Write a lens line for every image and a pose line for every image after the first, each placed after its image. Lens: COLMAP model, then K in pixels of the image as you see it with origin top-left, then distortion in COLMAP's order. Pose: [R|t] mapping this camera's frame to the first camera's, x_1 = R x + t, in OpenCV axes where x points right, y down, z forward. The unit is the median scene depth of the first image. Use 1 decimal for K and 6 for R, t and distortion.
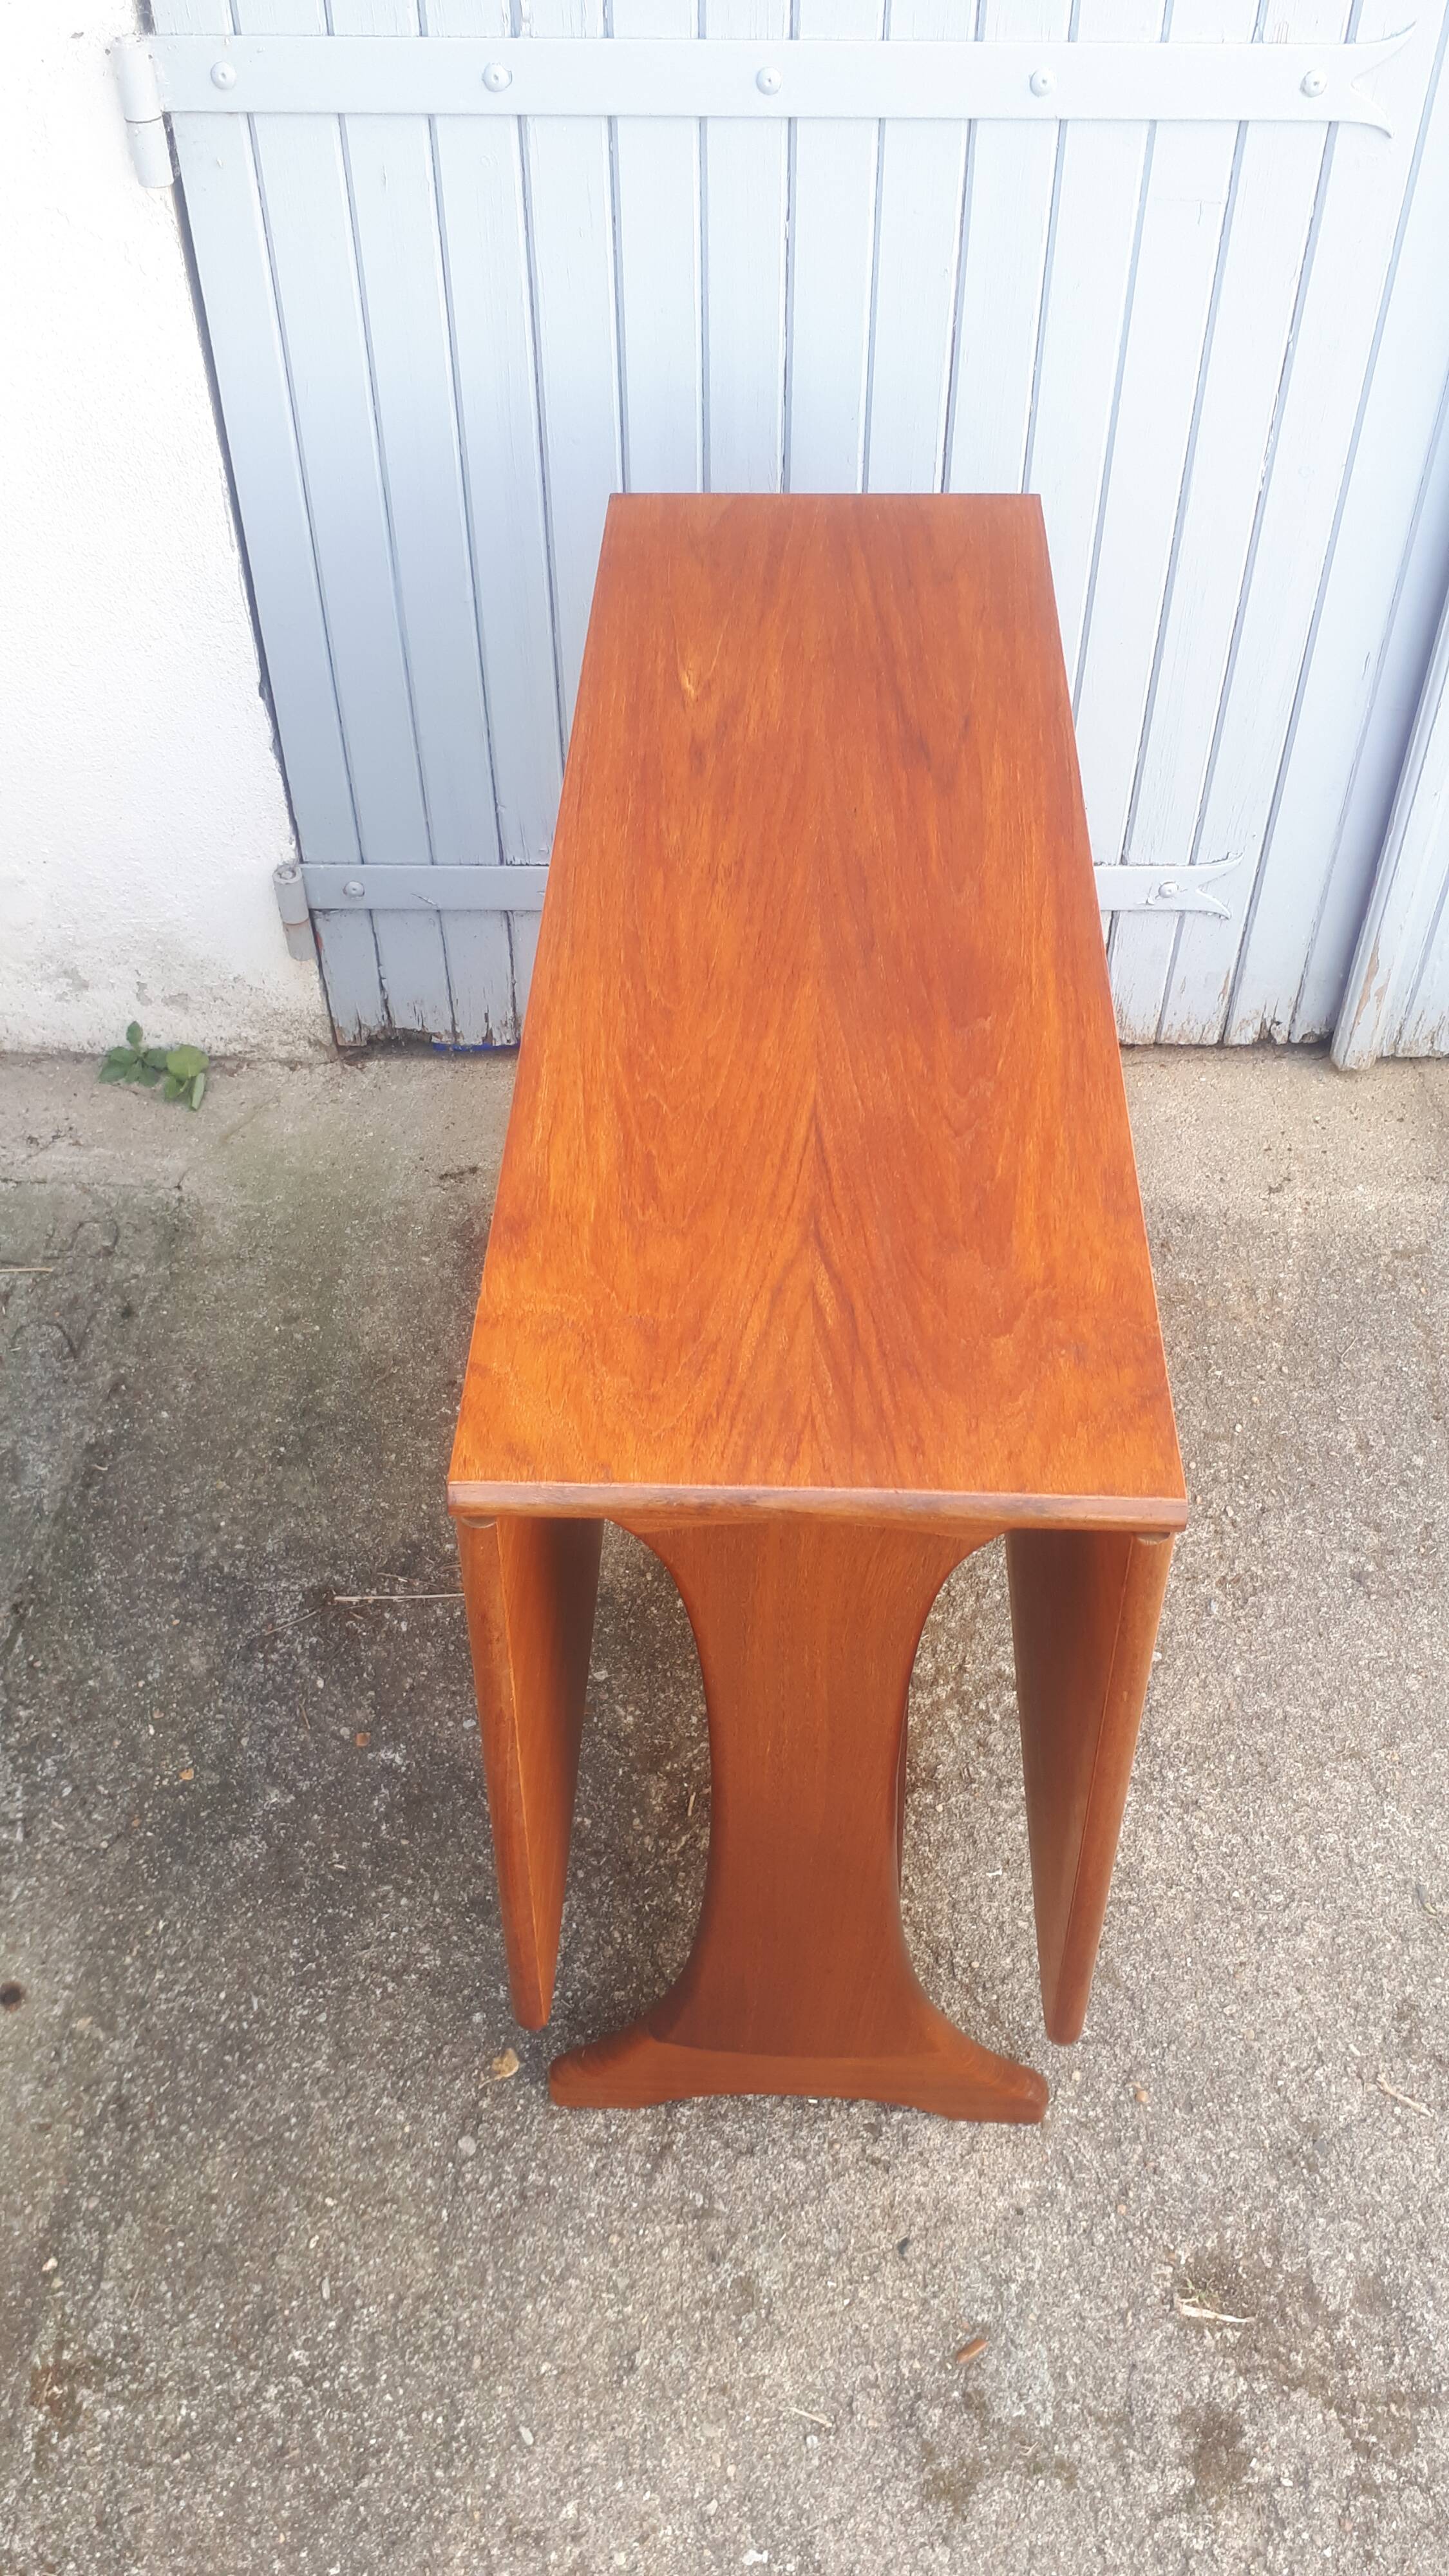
lens RADIAL K [[2062.7, 0, 732.0], [0, 2062.7, 1277.9], [0, 0, 1]] dist [0.038285, -0.054051]
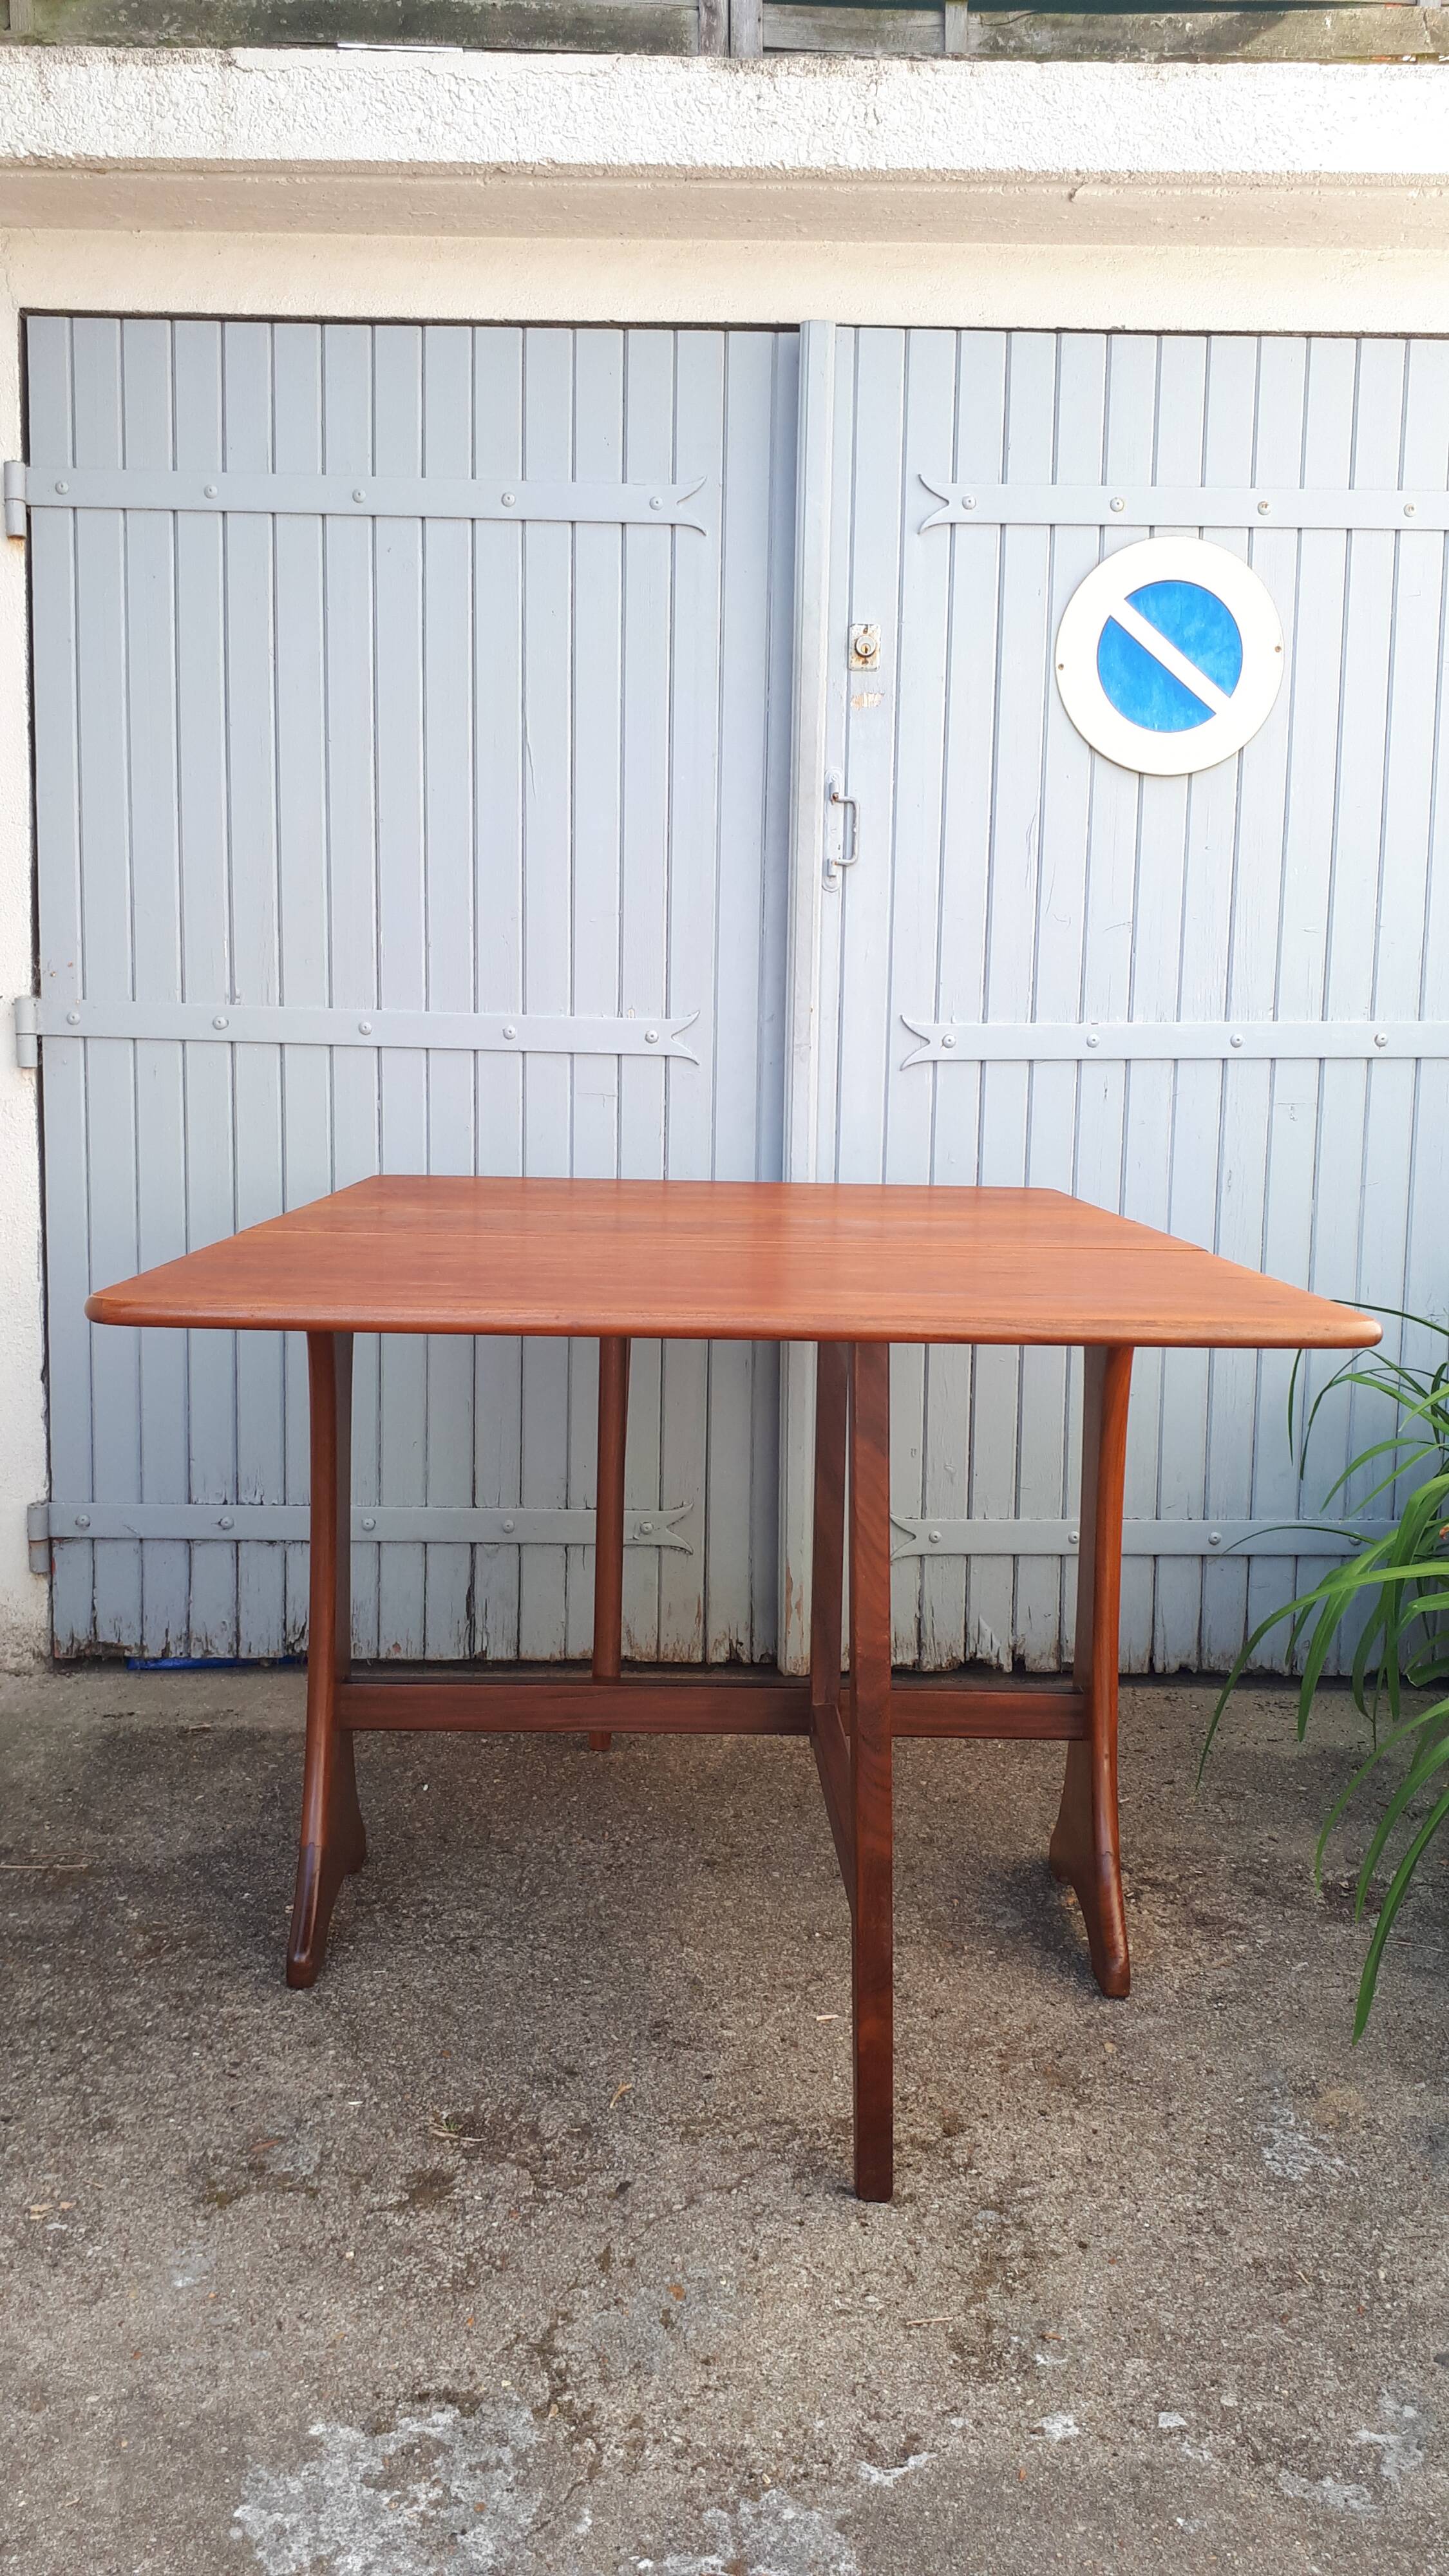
lens RADIAL K [[2062.7, 0, 724.1], [0, 2062.7, 1301.7], [0, 0, 1]] dist [0.038285, -0.054051]
pose [[0.999736, 0.019424, 0.012287, 0.314491], [-0.007609, 0.784151, -0.620524, 0.753667], [-0.021688, 0.620267, 0.784091, -0.306383]]
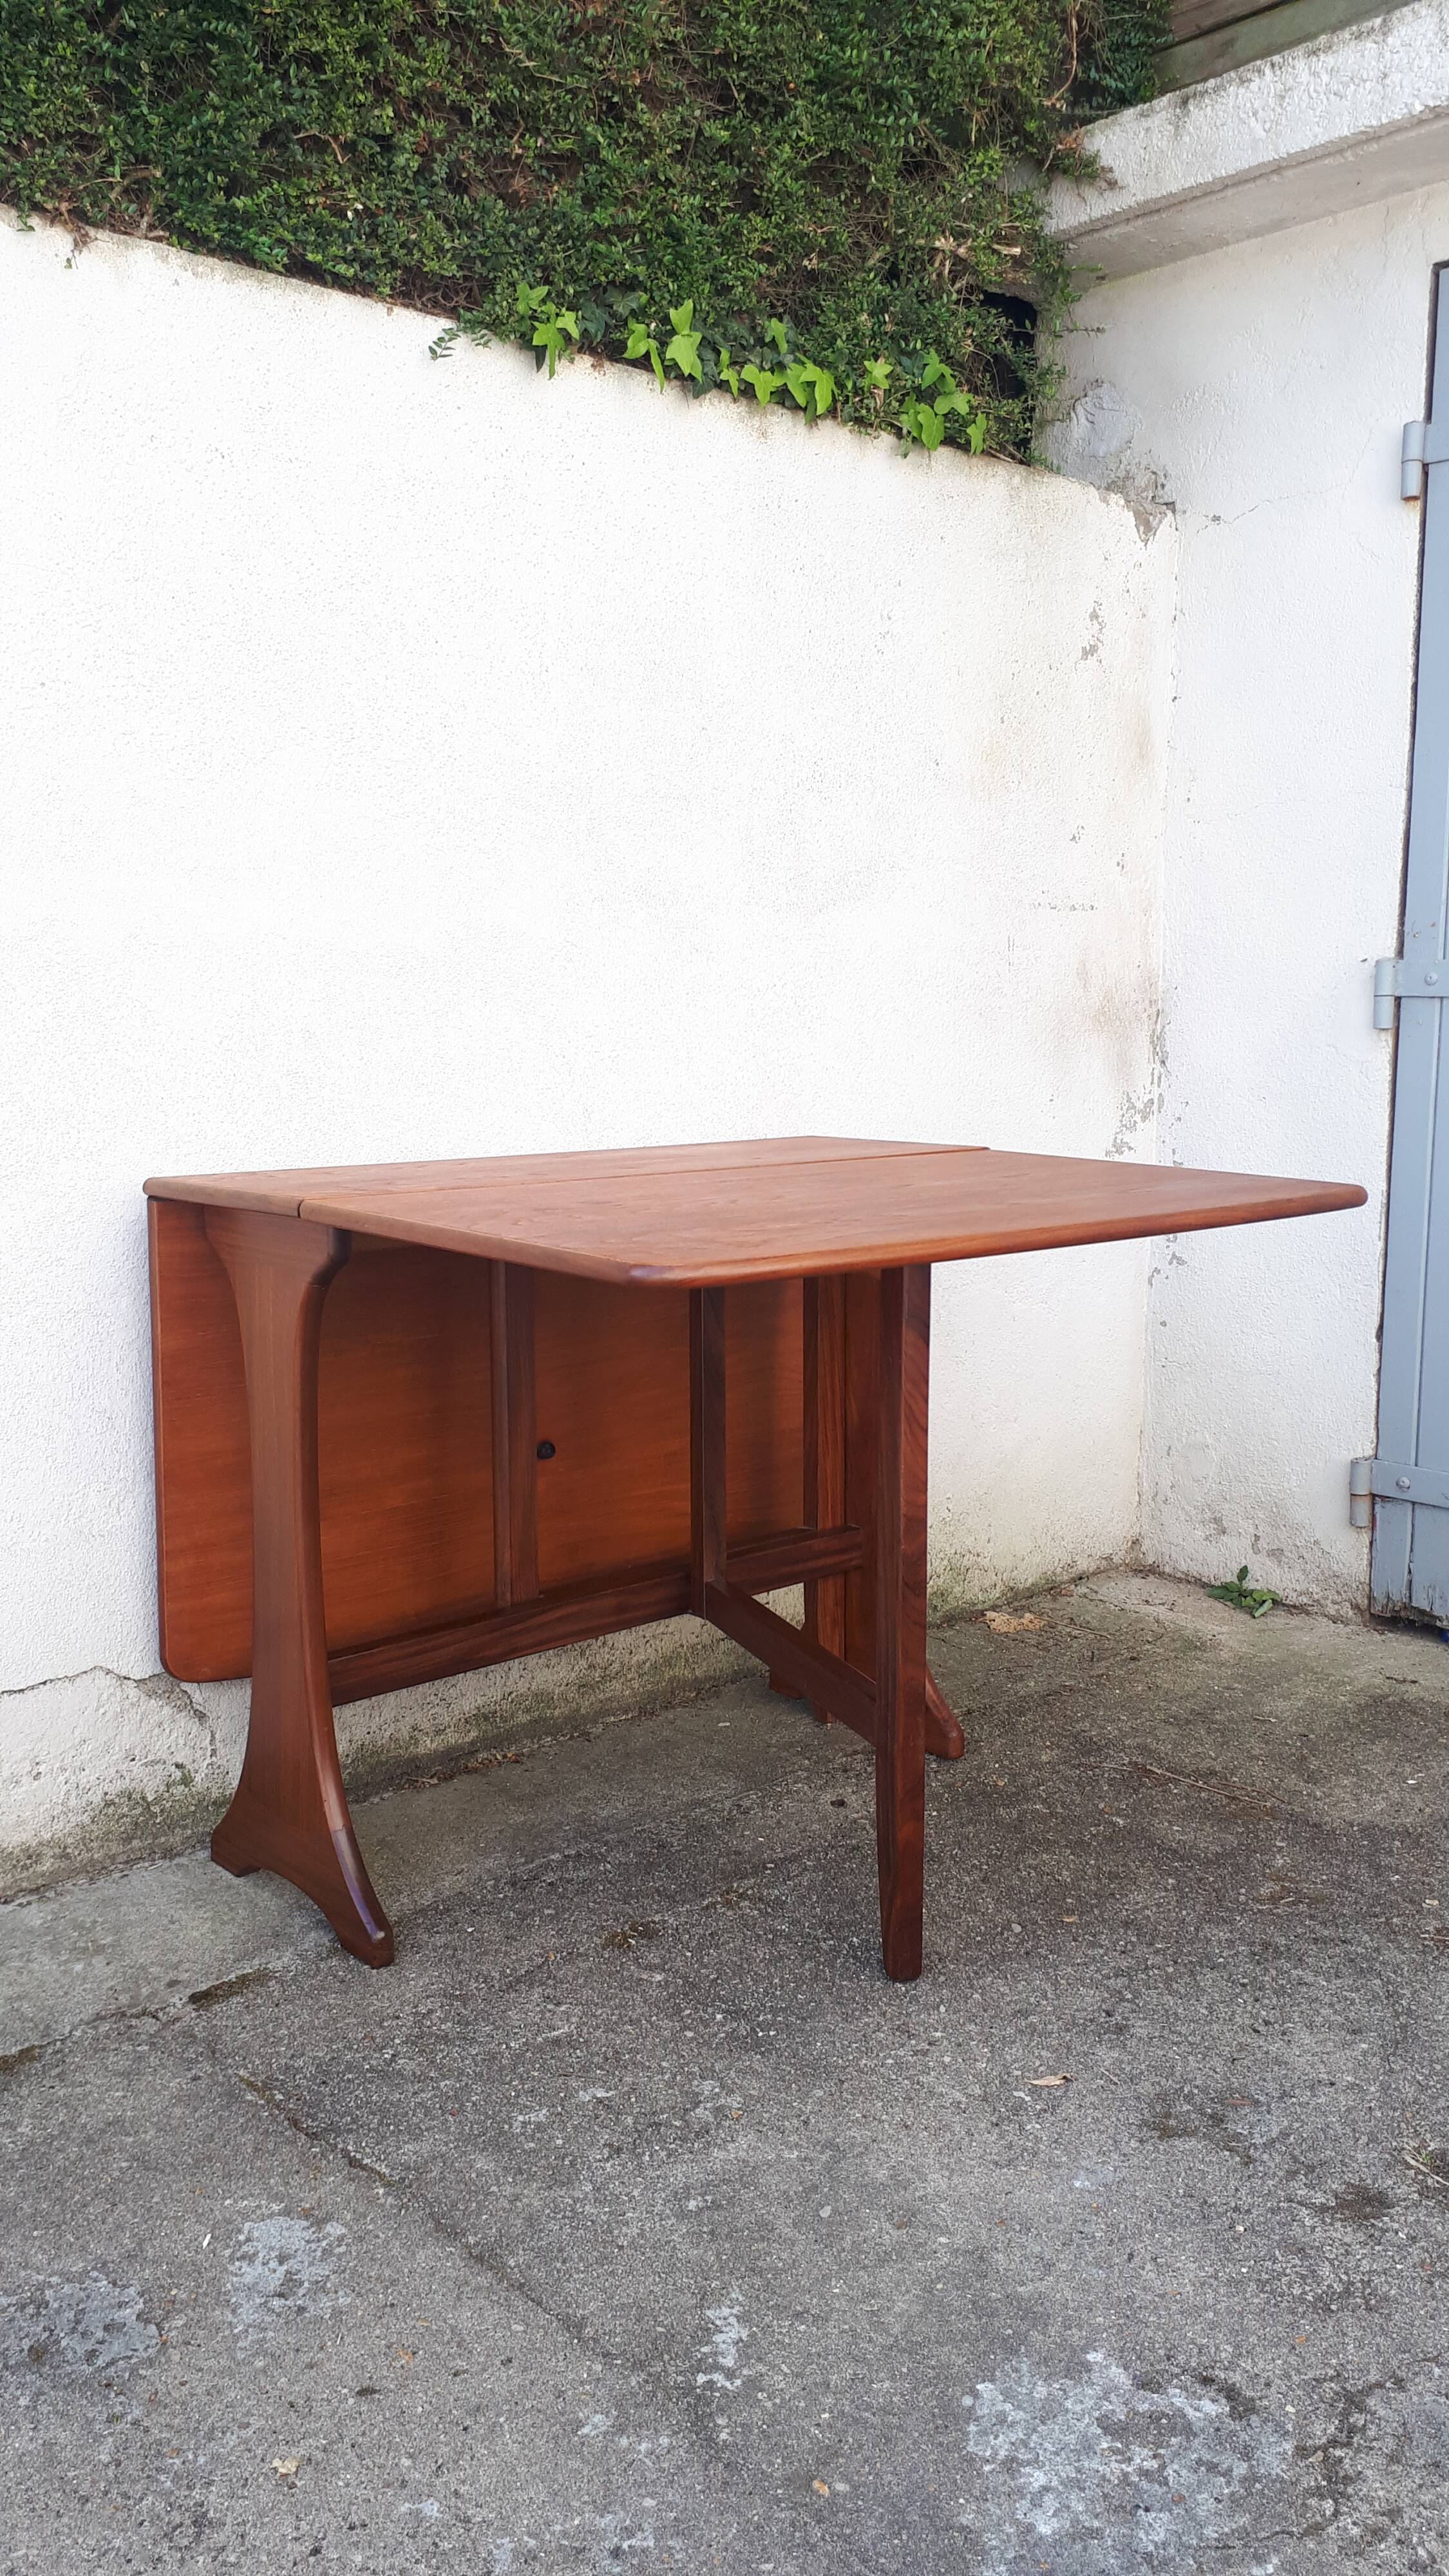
lens RADIAL K [[2062.7, 0, 734.3], [0, 2062.7, 1289.2], [0, 0, 1]] dist [0.038285, -0.054051]
pose [[0.703255, 0.109273, -0.702490, 0.628009], [-0.512983, 0.762121, -0.394993, 0.667462], [0.492221, 0.638146, 0.592021, -0.219910]]
